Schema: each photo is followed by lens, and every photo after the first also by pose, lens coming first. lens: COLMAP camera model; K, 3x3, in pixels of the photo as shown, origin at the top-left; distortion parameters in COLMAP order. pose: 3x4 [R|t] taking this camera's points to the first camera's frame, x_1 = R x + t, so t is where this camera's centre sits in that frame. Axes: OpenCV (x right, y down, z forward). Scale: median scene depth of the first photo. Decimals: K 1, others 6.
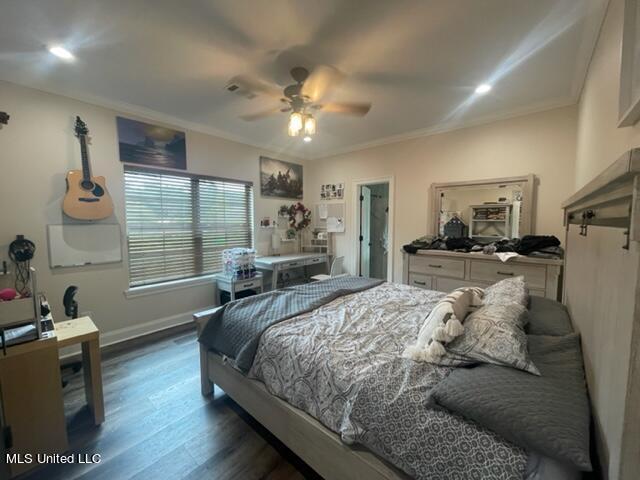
lens RADIAL K [[253.3, 0, 318.0], [0, 253.3, 240.2], [0, 0, 1]] dist [0.000983, 0.000389]
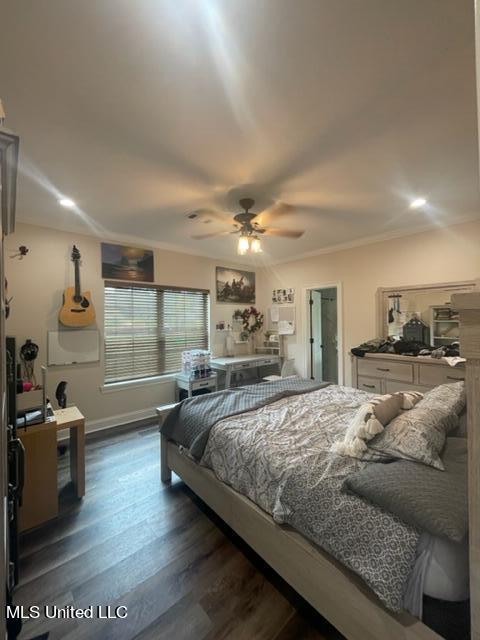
lens RADIAL K [[253.3, 0, 242.7], [0, 253.3, 320.5], [0, 0, 1]] dist [0.000983, 0.000389]
pose [[0.991375, -0.008957, -0.130749, 0.059157], [-0.001059, 0.997082, -0.076333, -0.022771], [0.131051, 0.075813, 0.988473, -0.131235]]
